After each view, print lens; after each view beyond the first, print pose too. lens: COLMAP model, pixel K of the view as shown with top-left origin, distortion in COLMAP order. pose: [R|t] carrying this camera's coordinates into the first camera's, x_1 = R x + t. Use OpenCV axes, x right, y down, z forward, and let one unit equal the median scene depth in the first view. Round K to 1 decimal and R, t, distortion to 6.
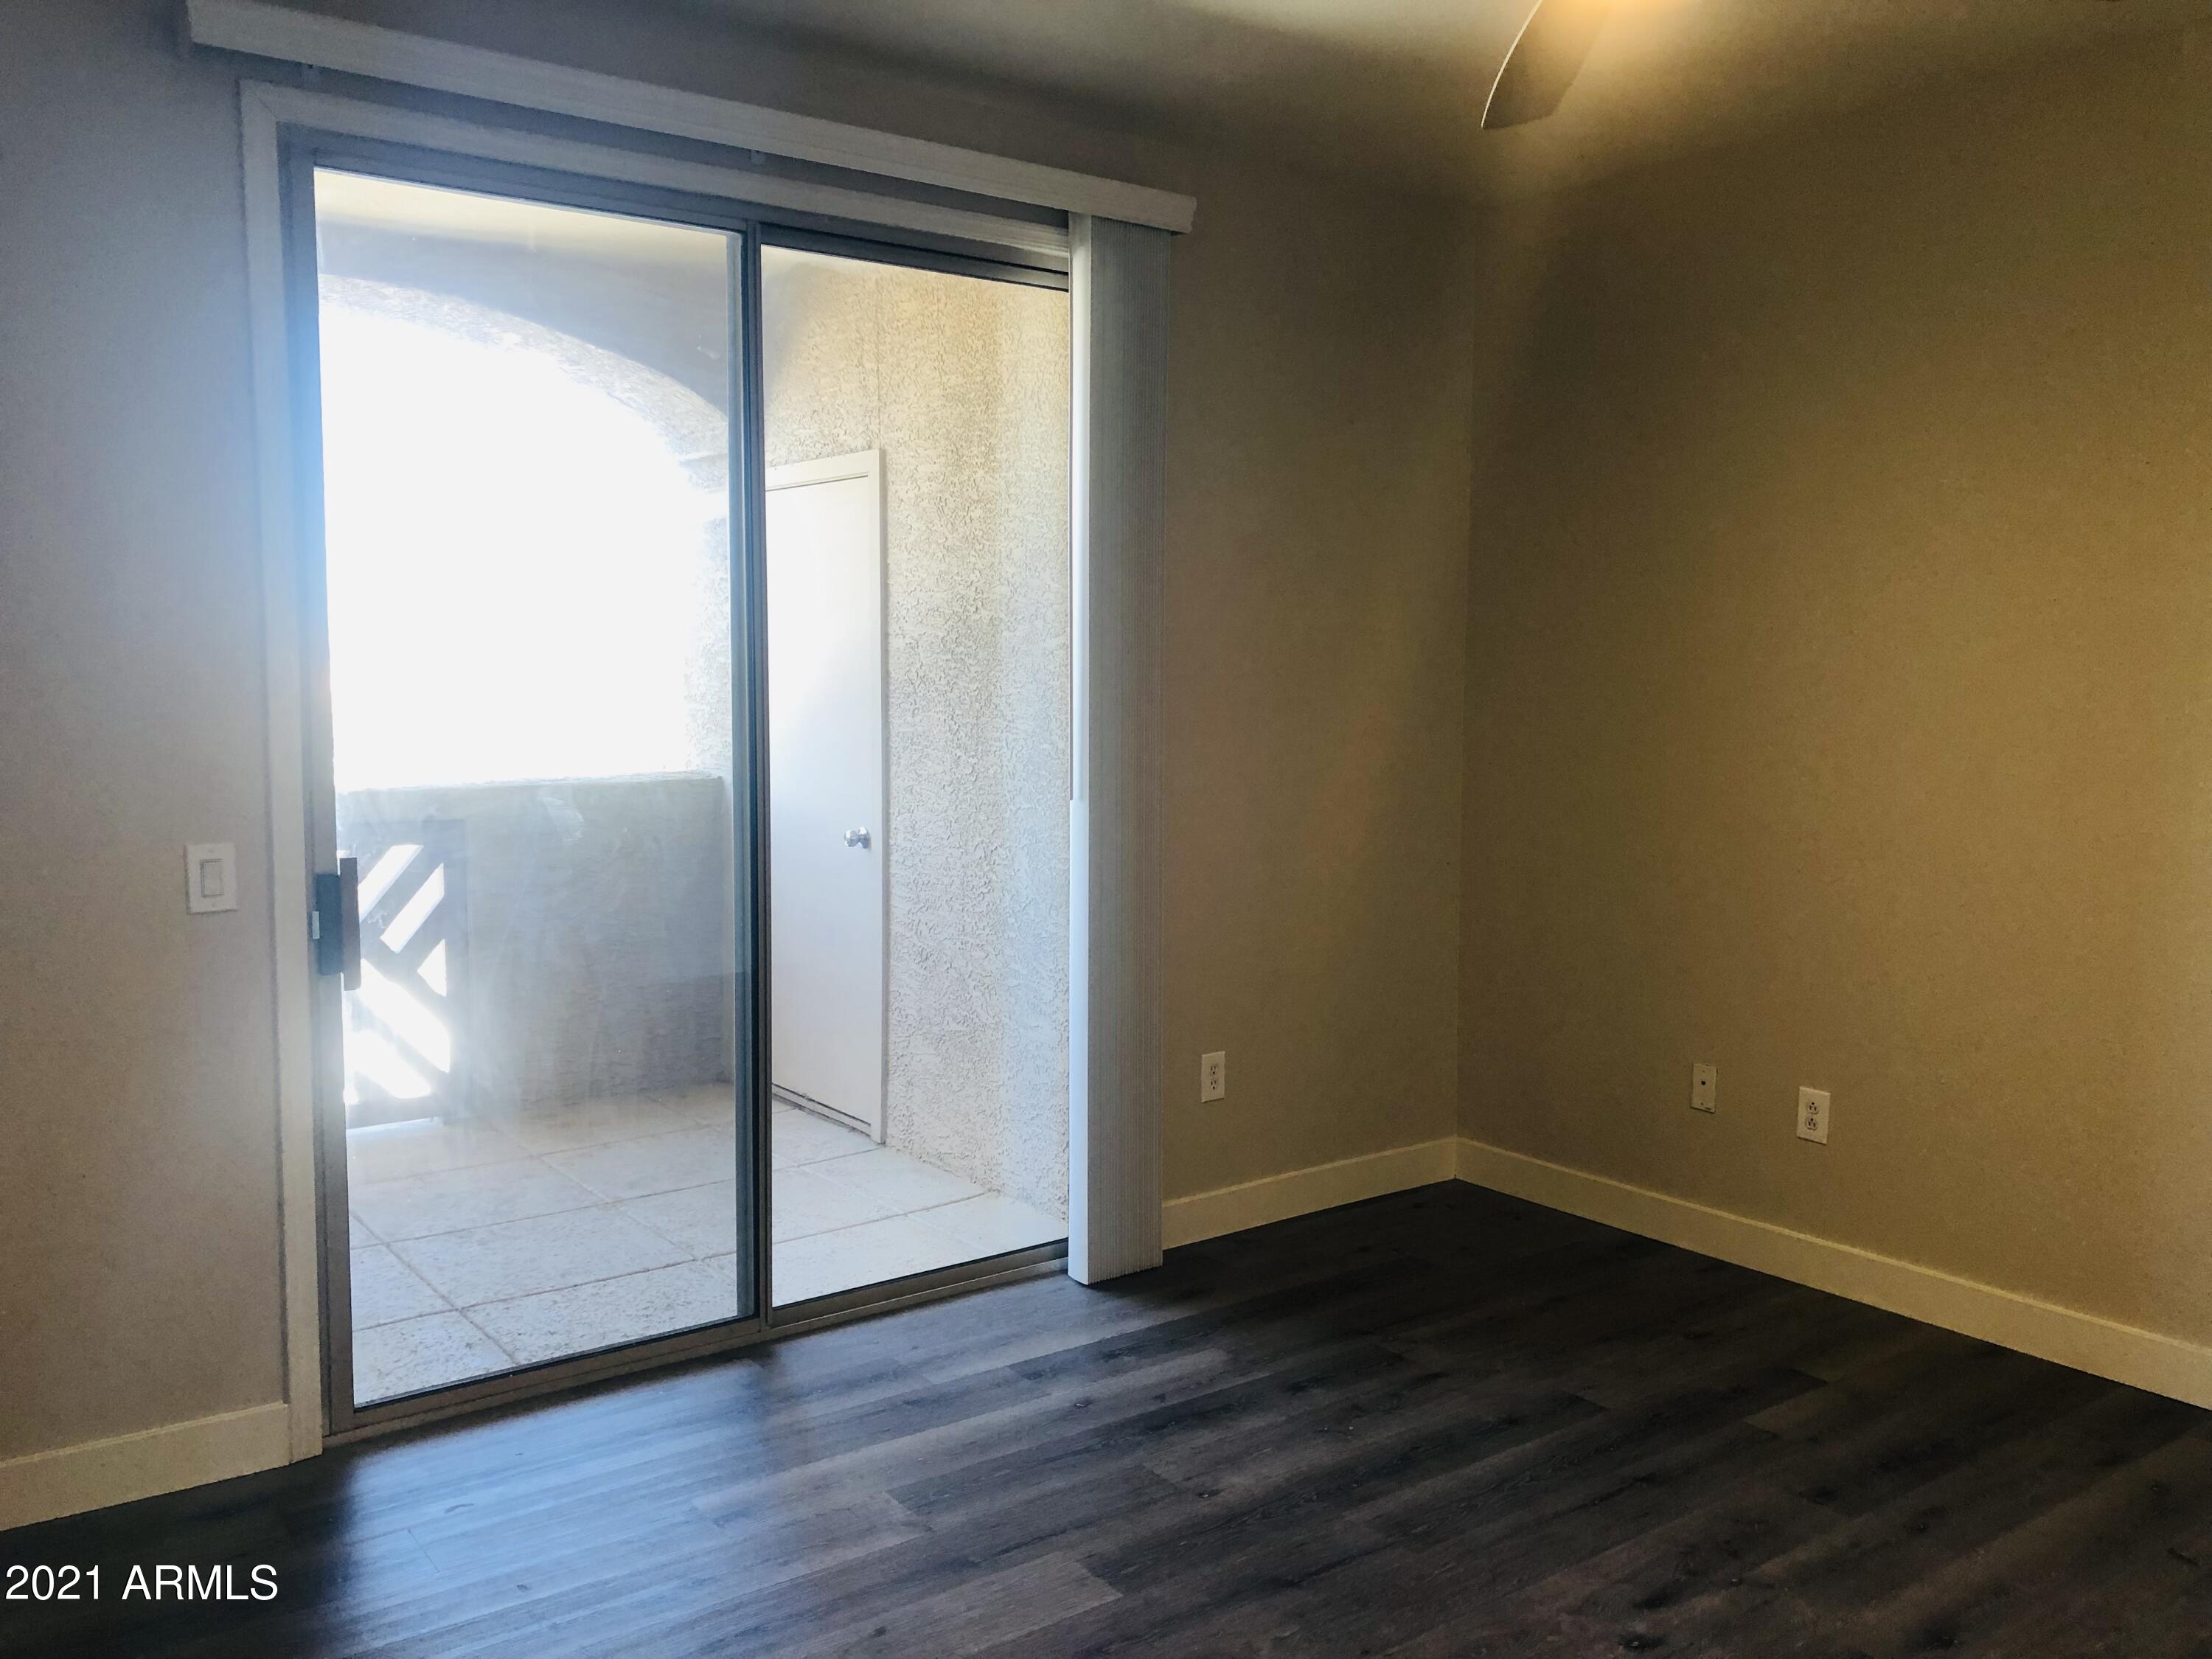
lens RADIAL K [[1818.4, 0, 1104.4], [0, 1818.4, 827.3], [0, 0, 1]] dist [0.035167, -0.024222]
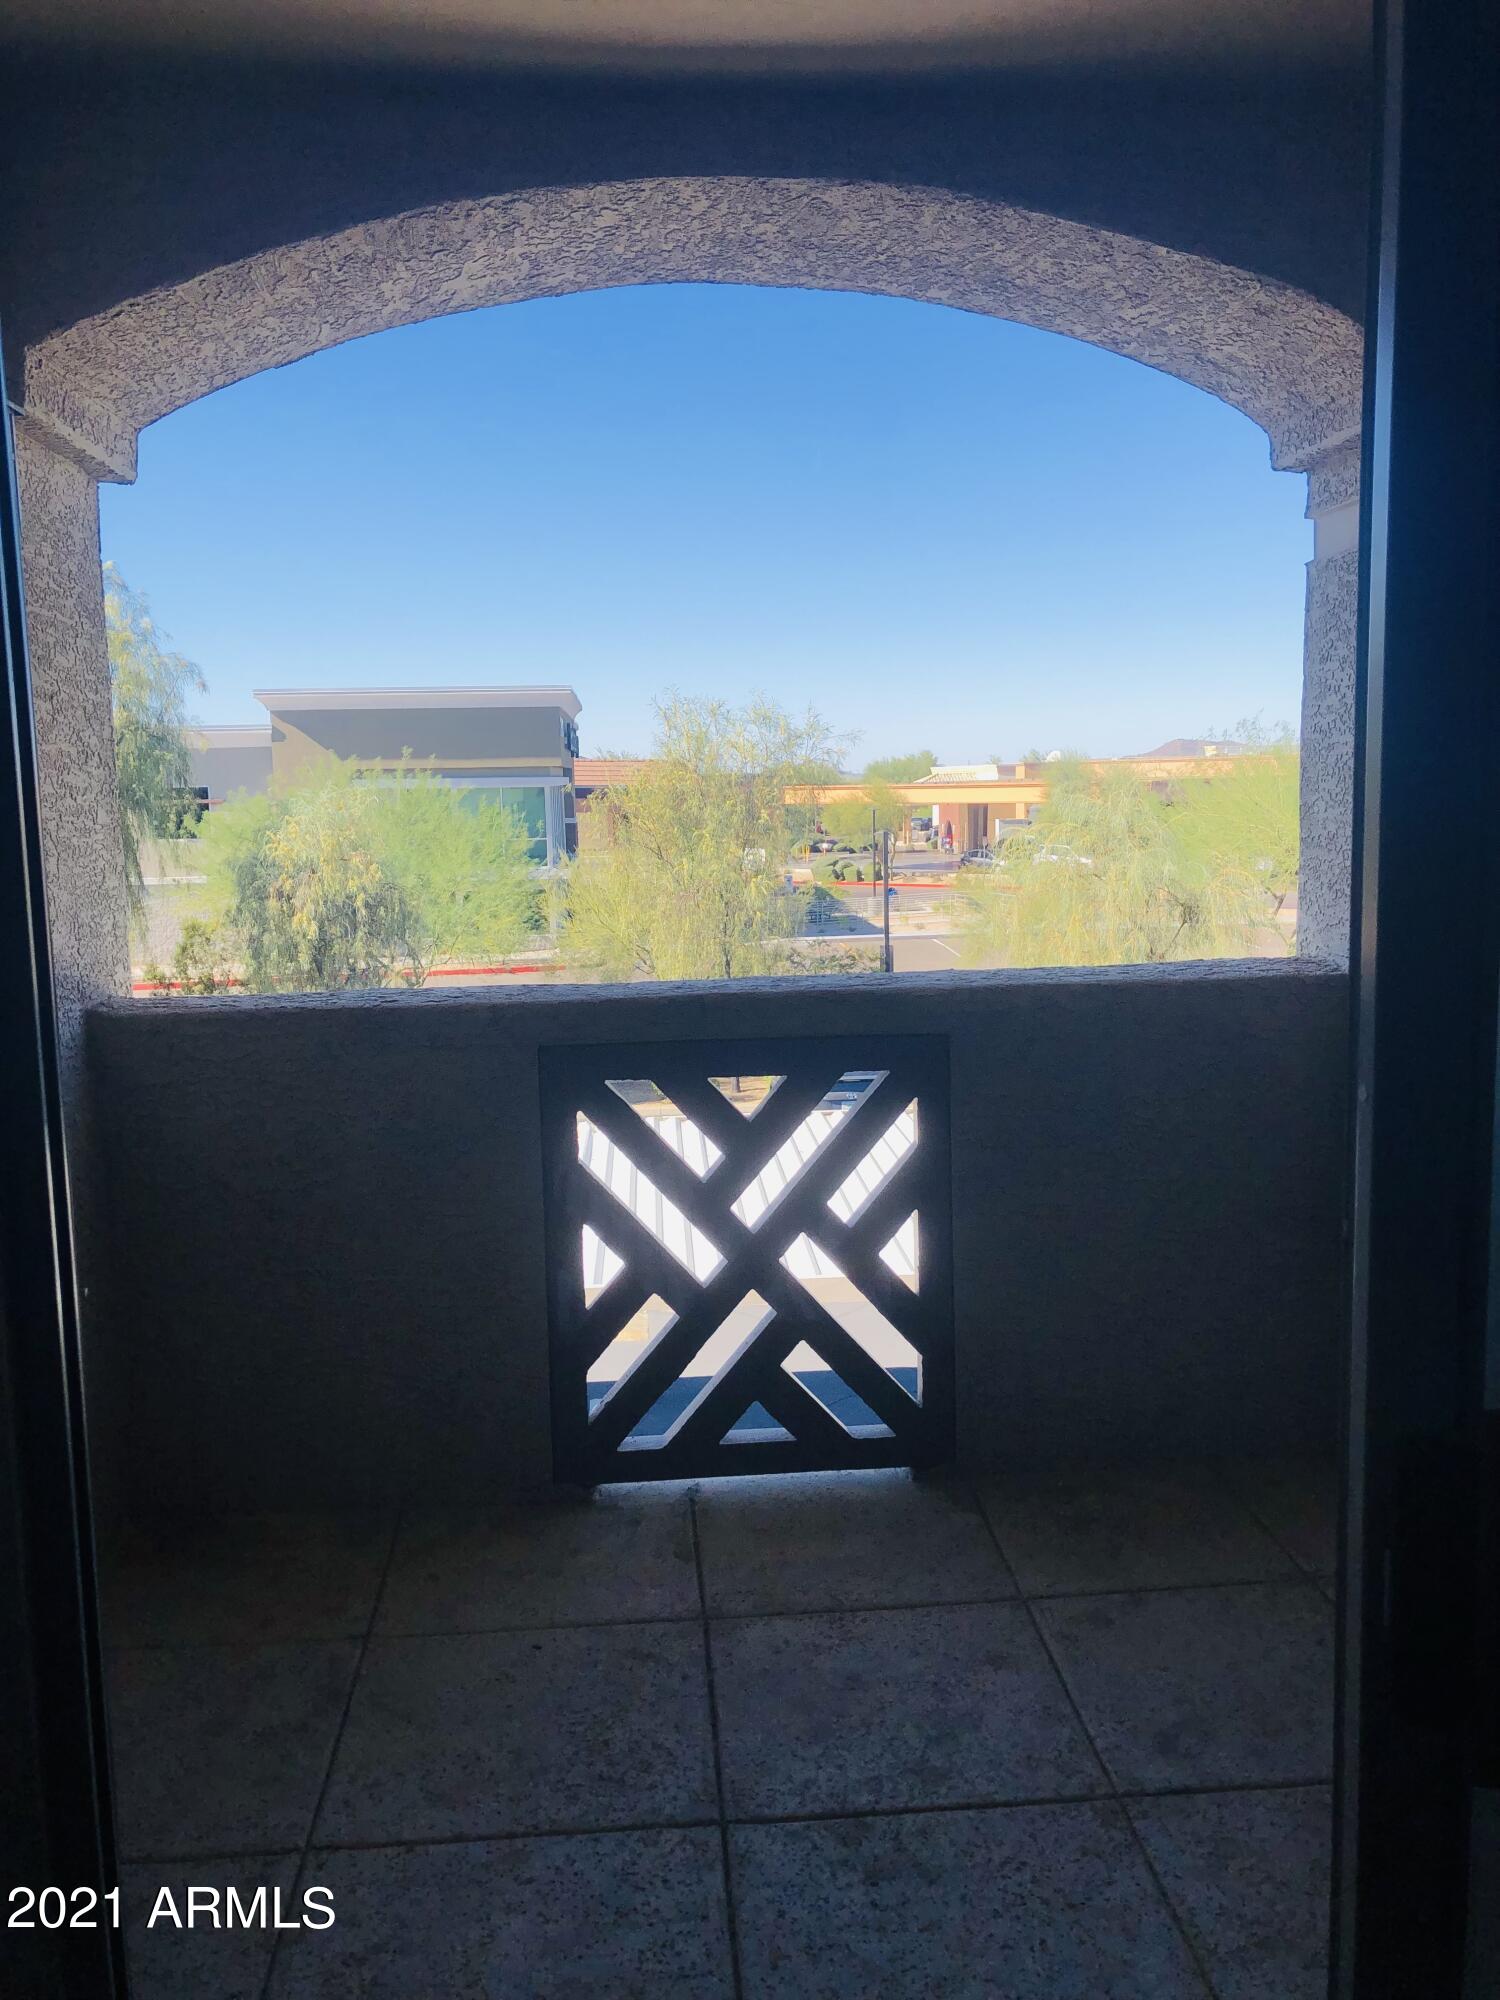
lens RADIAL K [[1644.1, 0, 749.8], [0, 1644.1, 995.6], [0, 0, 1]] dist [0.035167, -0.024222]
pose [[0.848272, 0.044419, -0.527695, -0.105004], [-0.020640, 0.998492, 0.050870, -0.049734], [0.529159, -0.032260, 0.847909, 0.488993]]
